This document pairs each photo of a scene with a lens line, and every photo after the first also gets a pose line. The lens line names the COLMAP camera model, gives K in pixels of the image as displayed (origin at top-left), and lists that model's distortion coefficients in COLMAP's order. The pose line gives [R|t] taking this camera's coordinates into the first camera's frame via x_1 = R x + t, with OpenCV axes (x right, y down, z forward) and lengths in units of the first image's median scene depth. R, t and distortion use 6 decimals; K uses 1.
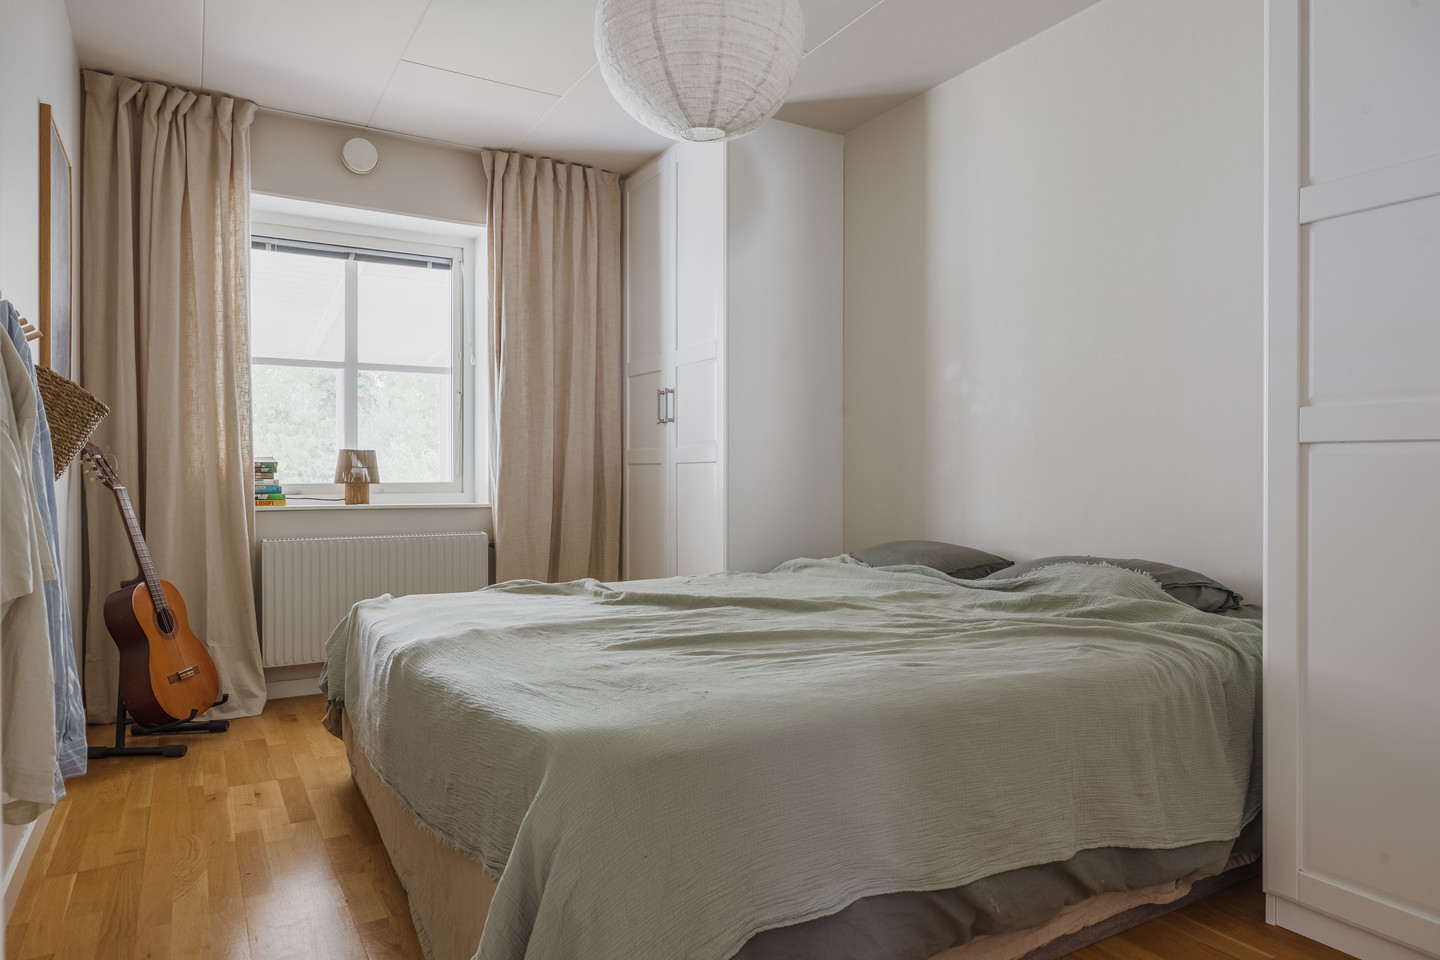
lens RADIAL K [[870.5, 0, 722.0], [0, 870.5, 471.3], [0, 0, 1]] dist [-0.006915, -0.004078]
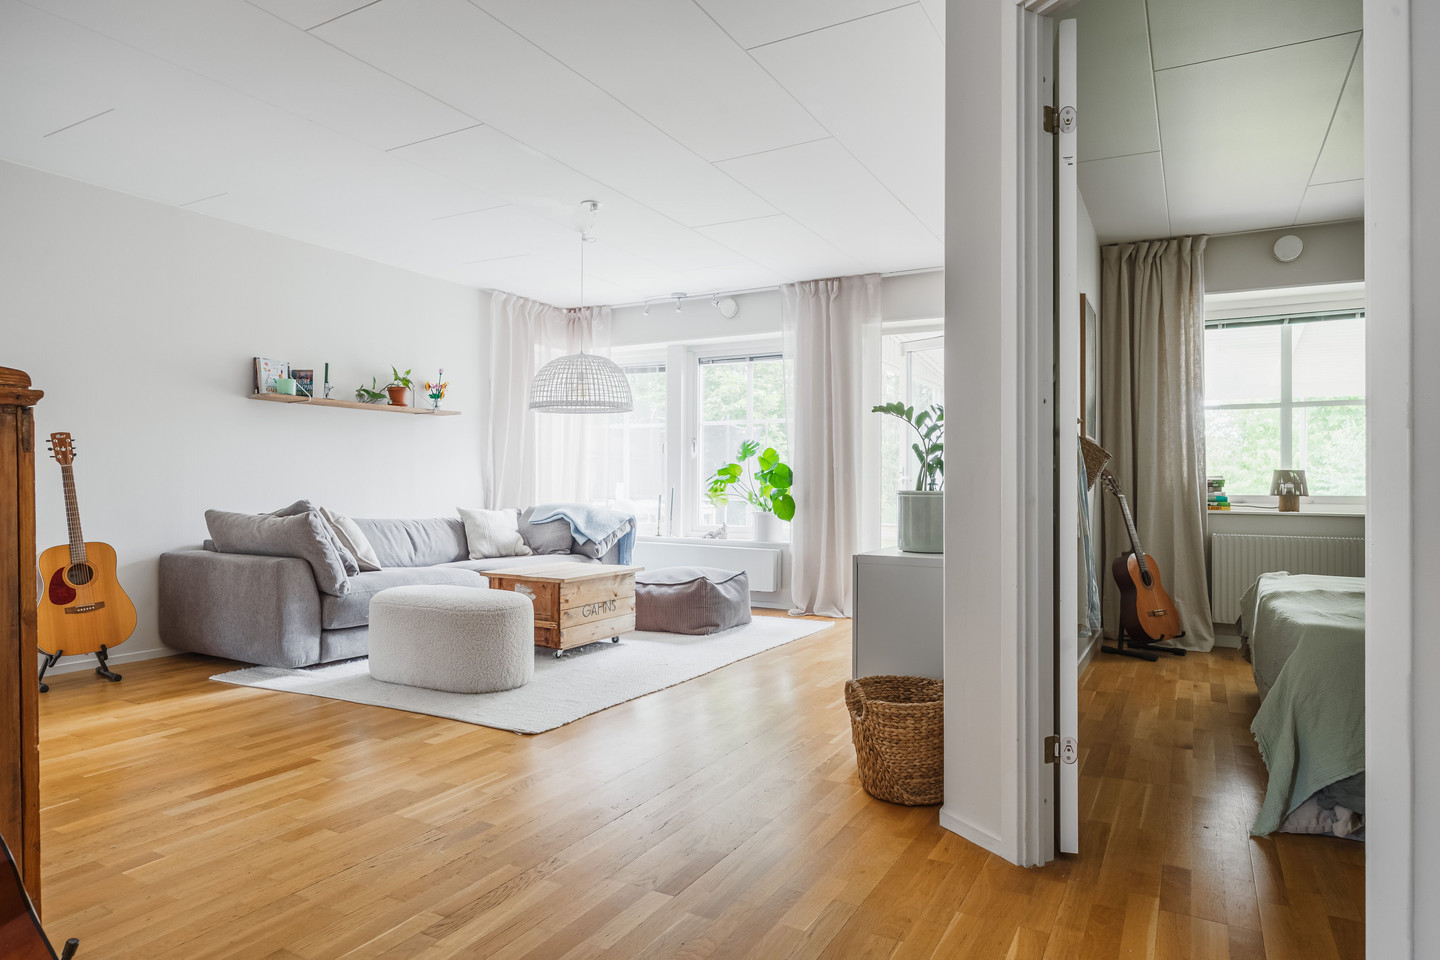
lens RADIAL K [[855.0, 0, 720.0], [0, 855.0, 480.0], [0, 0, 1]] dist [-0.001403, 0.001849]
pose [[0.487509, 0.001686, -0.873116, 0.325122], [-0.002663, 0.999996, 0.000444, -0.009050], [0.873114, 0.002108, 0.487512, -0.424750]]
